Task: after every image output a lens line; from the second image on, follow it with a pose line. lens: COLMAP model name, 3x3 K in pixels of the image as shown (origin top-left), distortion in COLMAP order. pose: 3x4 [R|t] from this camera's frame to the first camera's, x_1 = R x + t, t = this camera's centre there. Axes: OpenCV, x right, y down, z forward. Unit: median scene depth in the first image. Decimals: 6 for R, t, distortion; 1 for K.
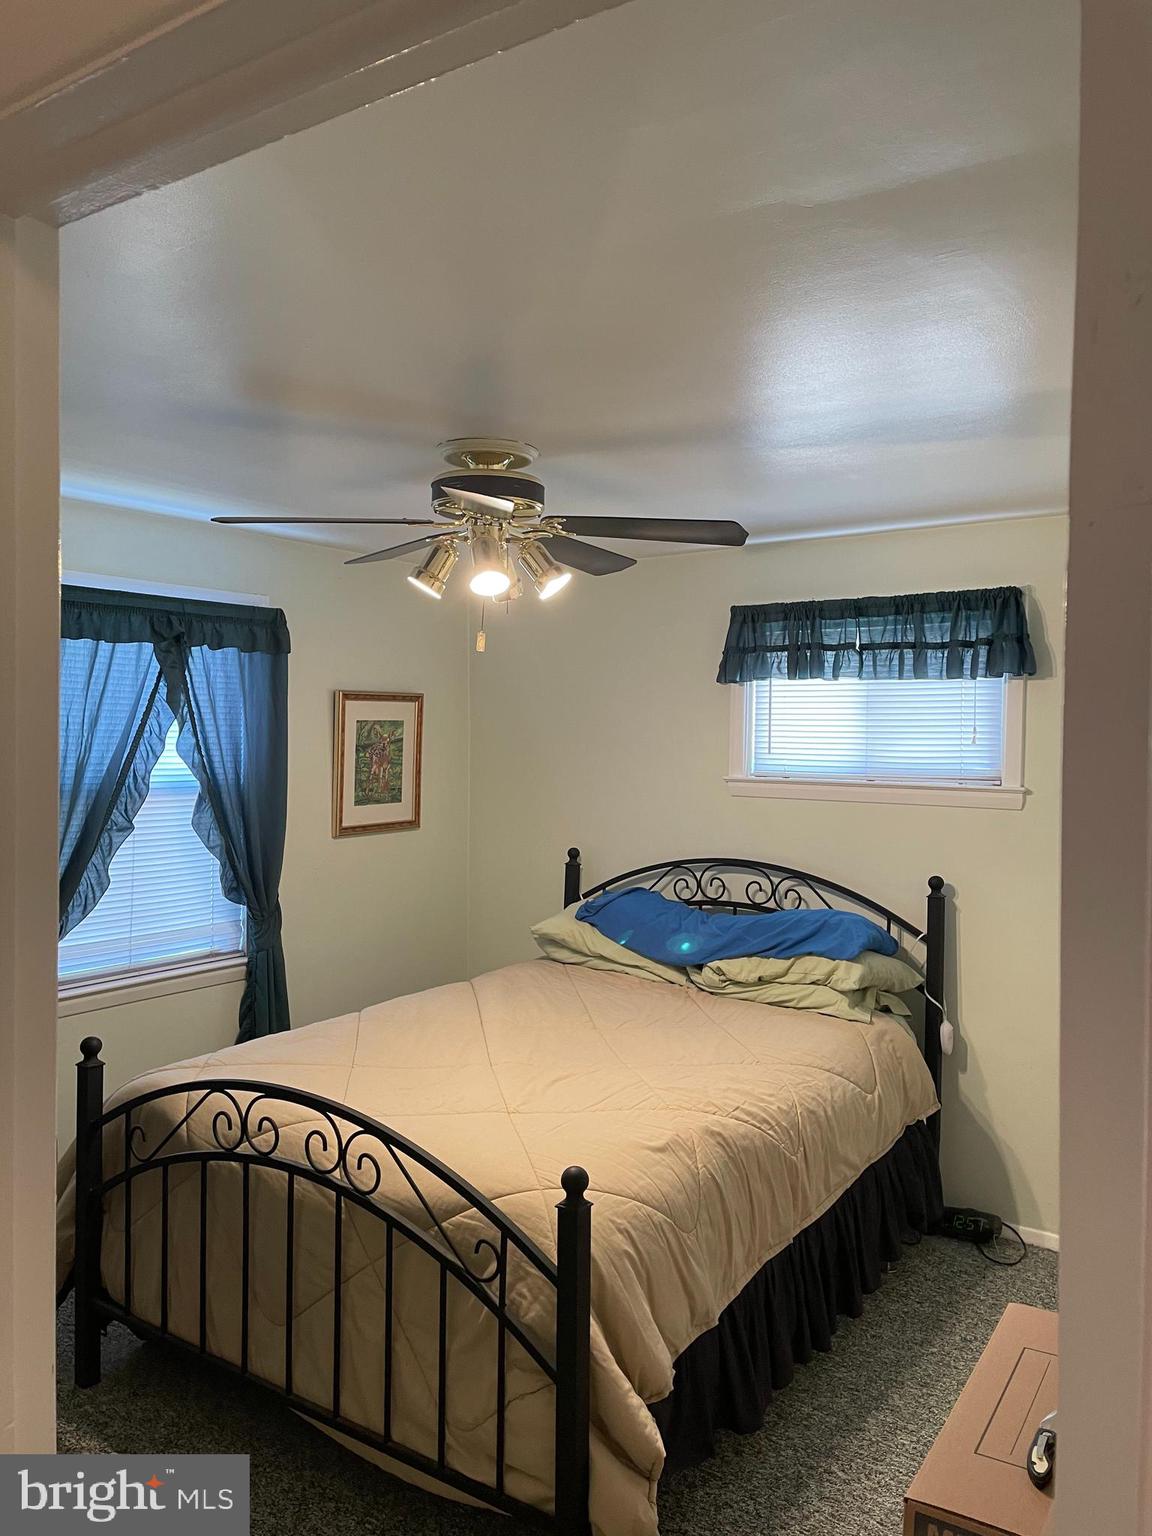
lens RADIAL K [[1159.2, 0, 575.0], [0, 1159.2, 769.0], [0, 0, 1]] dist [0.087162, -0.112794]
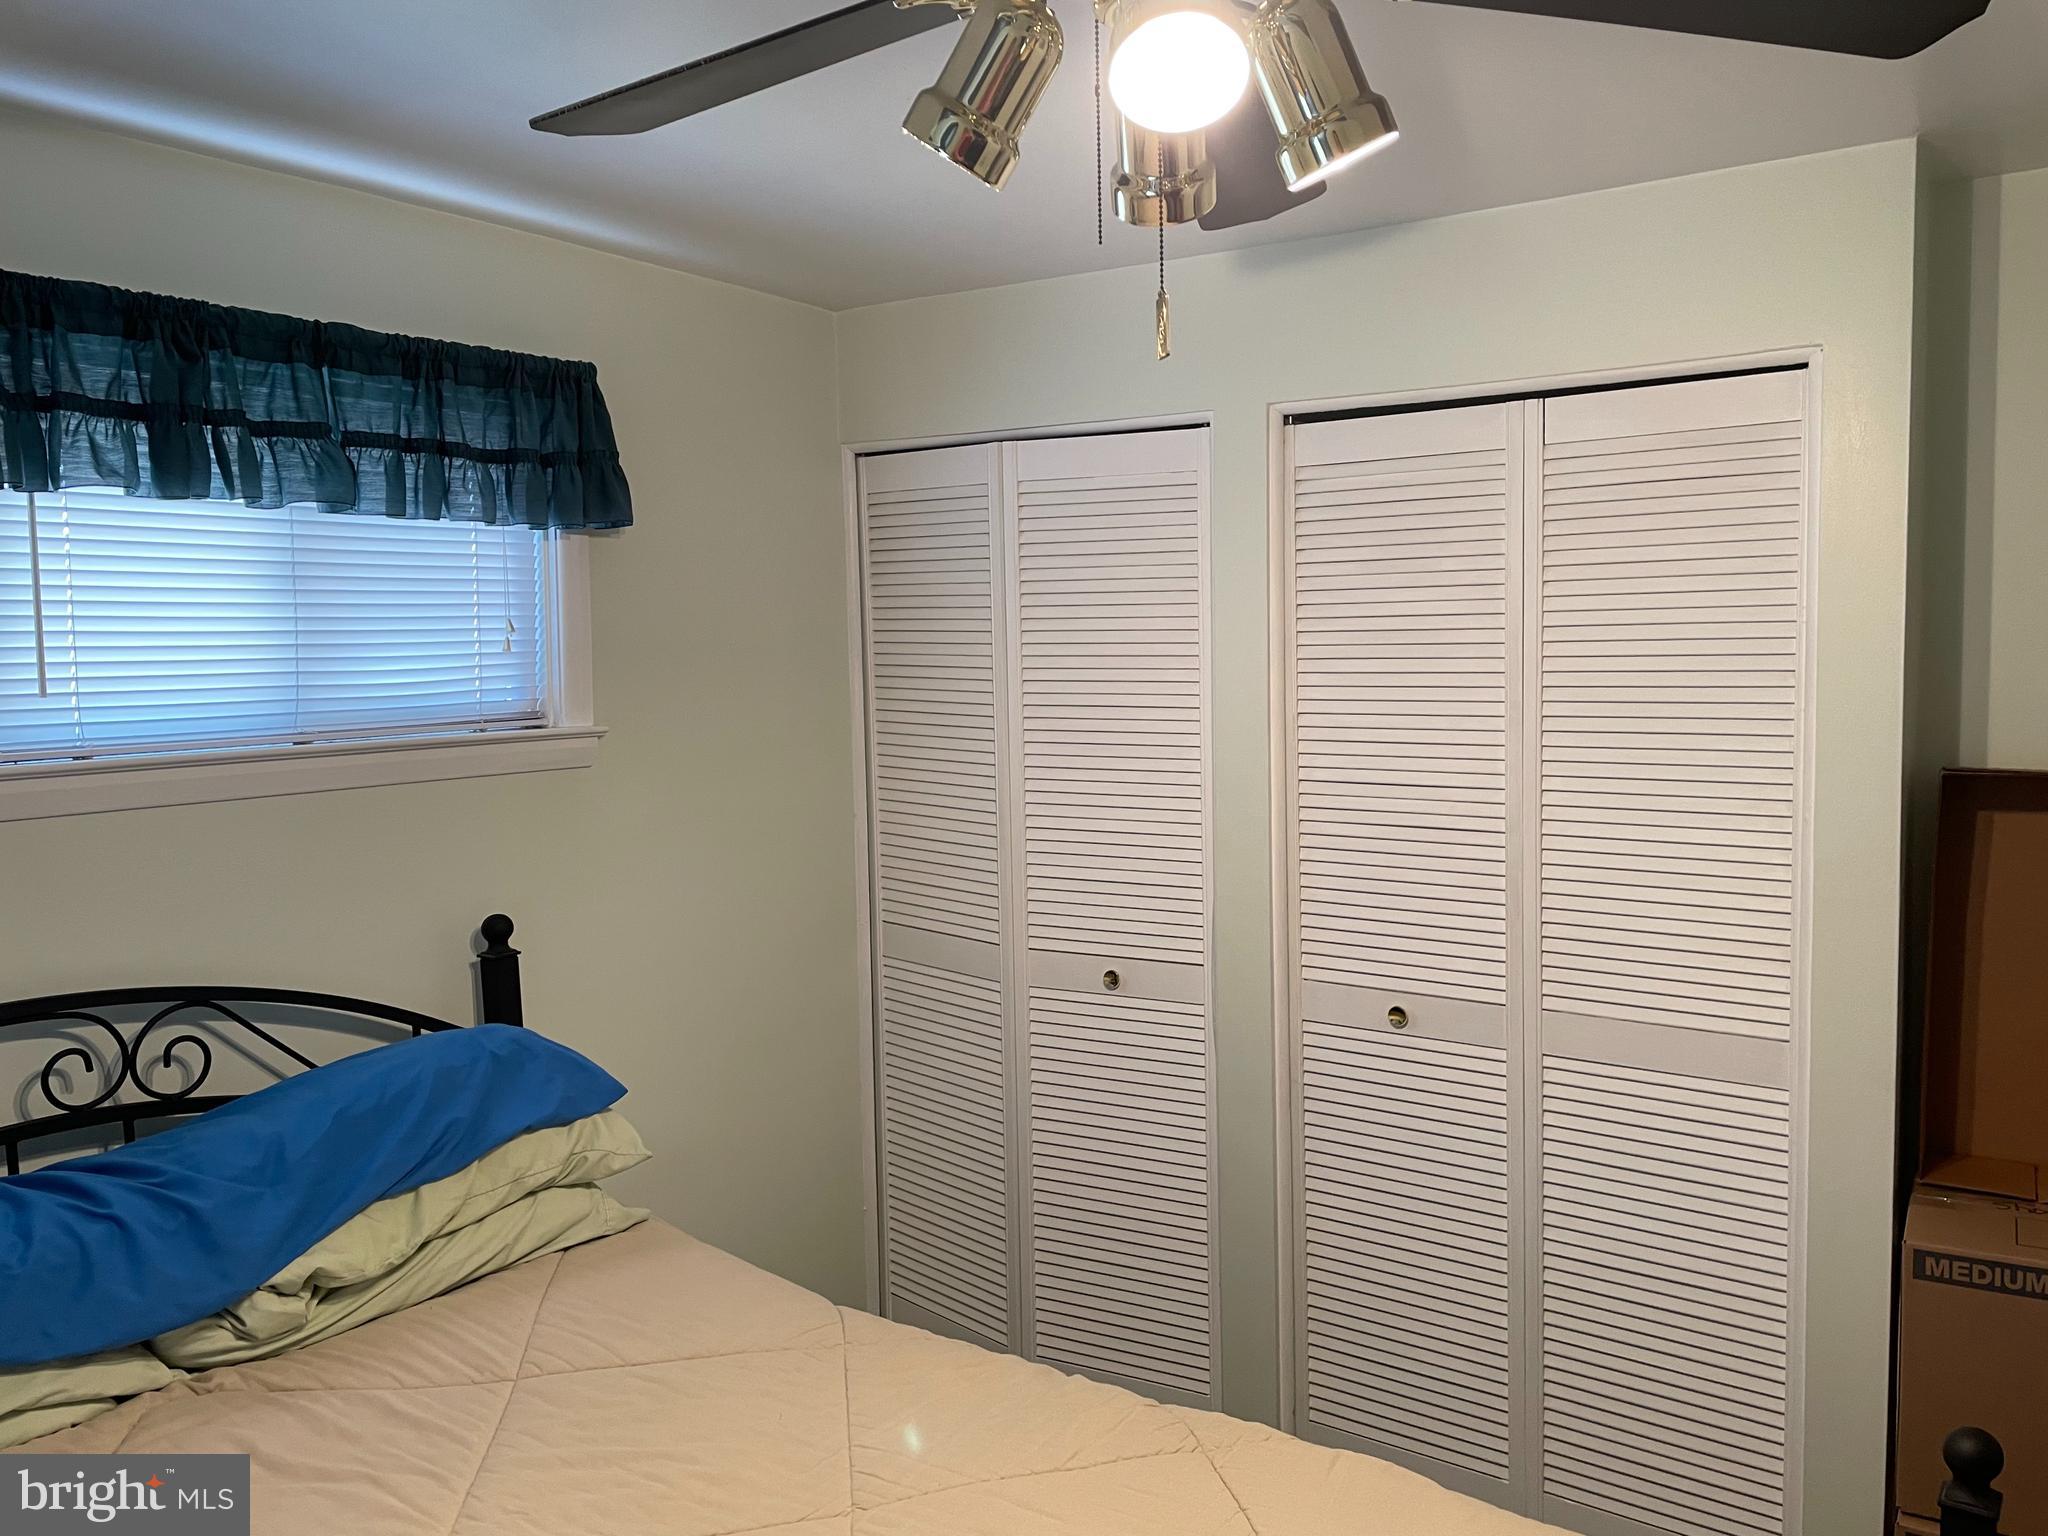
lens RADIAL K [[1545.6, 0, 1021.6], [0, 1545.6, 763.1], [0, 0, 1]] dist [0.087162, -0.112794]
pose [[-0.001254, -0.092947, 0.995670, -0.357802], [0.054004, 0.994212, 0.092879, -0.023872], [-0.998540, 0.053887, 0.003772, 0.763308]]
